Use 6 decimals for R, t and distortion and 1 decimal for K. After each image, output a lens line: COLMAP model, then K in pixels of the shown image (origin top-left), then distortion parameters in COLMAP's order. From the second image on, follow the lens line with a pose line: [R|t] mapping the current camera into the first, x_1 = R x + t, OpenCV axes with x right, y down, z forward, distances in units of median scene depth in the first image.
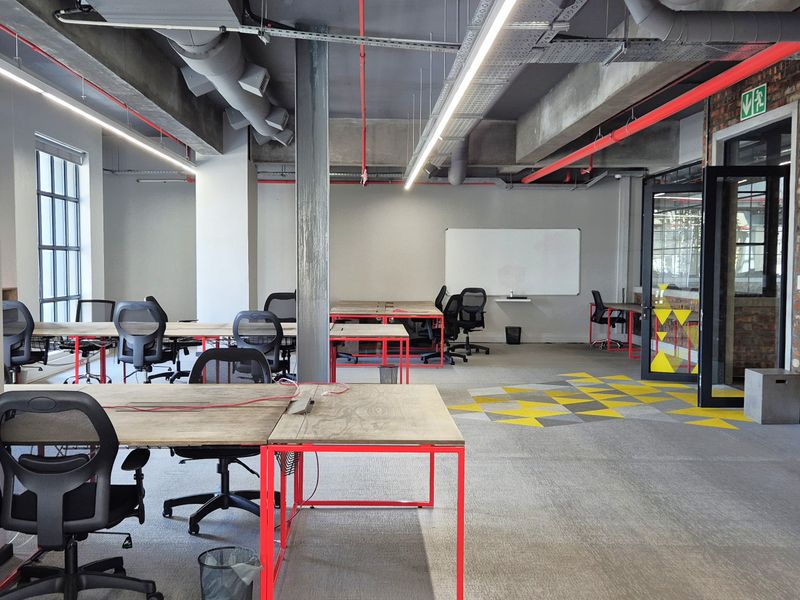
lens RADIAL K [[825.2, 0, 384.1], [0, 825.2, 306.2], [0, 0, 1]] dist [0.069890, -0.022265]
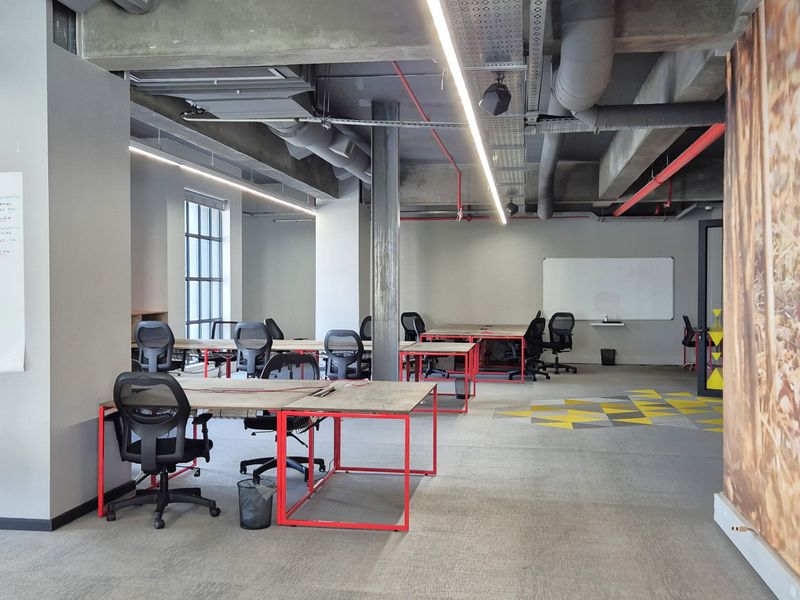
lens RADIAL K [[826.6, 0, 400.0], [0, 826.6, 300.0], [0, 0, 1]] dist [0.105281, -0.154779]
pose [[0.985039, -0.001297, -0.172326, 0.109497], [-0.005497, 0.999226, -0.038940, 0.006654], [0.172243, 0.039304, 0.984270, -0.156557]]
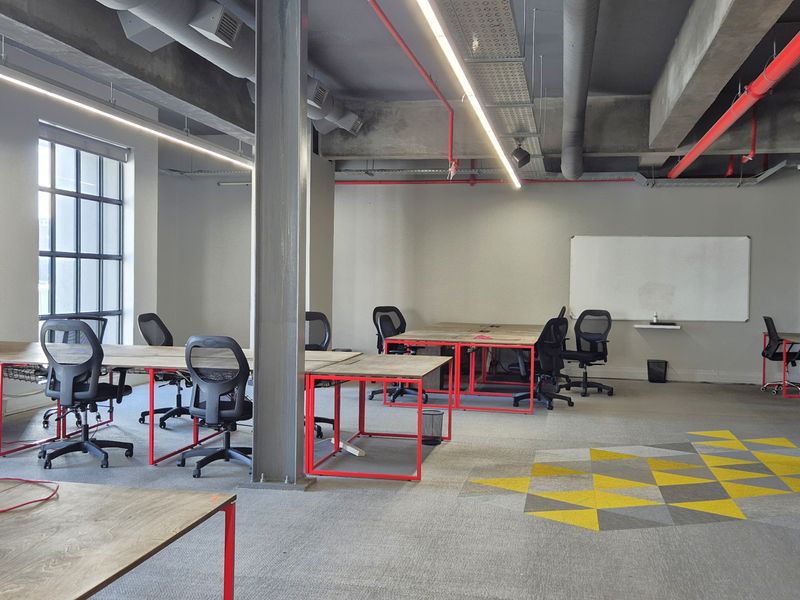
lens RADIAL K [[826.6, 0, 400.0], [0, 826.6, 300.0], [0, 0, 1]] dist [0.105281, -0.154779]
pose [[0.975552, 0.014859, -0.219267, 0.129206], [-0.021631, 0.999359, -0.028516, -0.006556], [0.218703, 0.032561, 0.975248, 0.238764]]
